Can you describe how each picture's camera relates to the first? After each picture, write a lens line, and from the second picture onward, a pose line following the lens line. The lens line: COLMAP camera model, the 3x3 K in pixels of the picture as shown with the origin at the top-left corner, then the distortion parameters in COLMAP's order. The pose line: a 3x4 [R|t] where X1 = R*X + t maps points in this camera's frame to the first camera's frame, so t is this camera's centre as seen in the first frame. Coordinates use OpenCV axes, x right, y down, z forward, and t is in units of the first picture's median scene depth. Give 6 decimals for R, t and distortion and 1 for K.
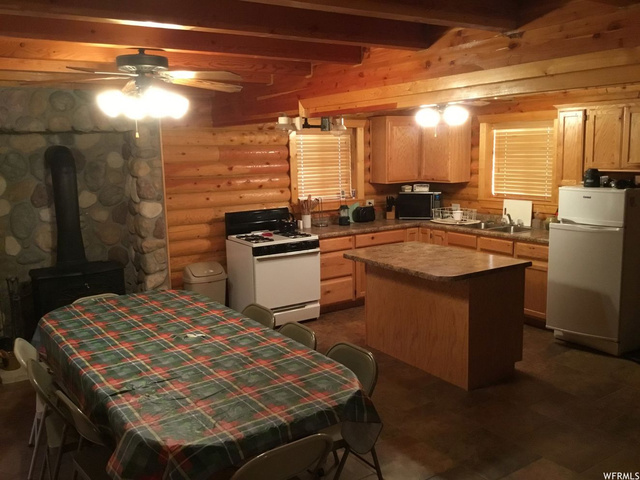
lens RADIAL K [[587.2, 0, 316.3], [0, 587.2, 239.0], [0, 0, 1]] dist [0.054912, 0.000000]
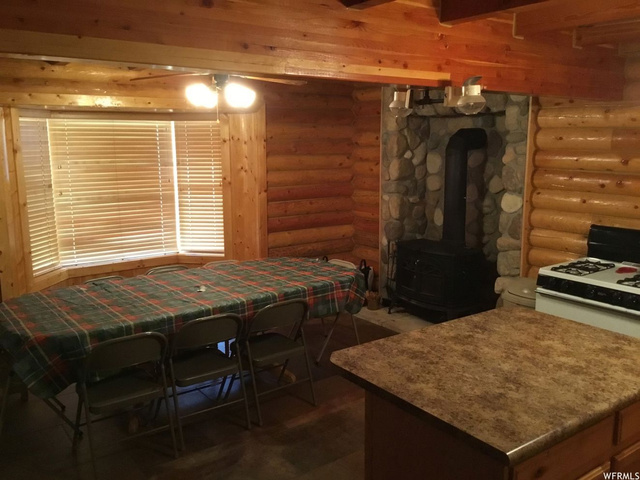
lens RADIAL K [[587.2, 0, 316.5], [0, 587.2, 240.7], [0, 0, 1]] dist [0.054912, 0.000000]
pose [[0.026354, 0.193593, -0.980728, 0.558266], [-0.156027, 0.969841, 0.187251, -0.112362], [0.987401, 0.148086, 0.055765, 0.673656]]
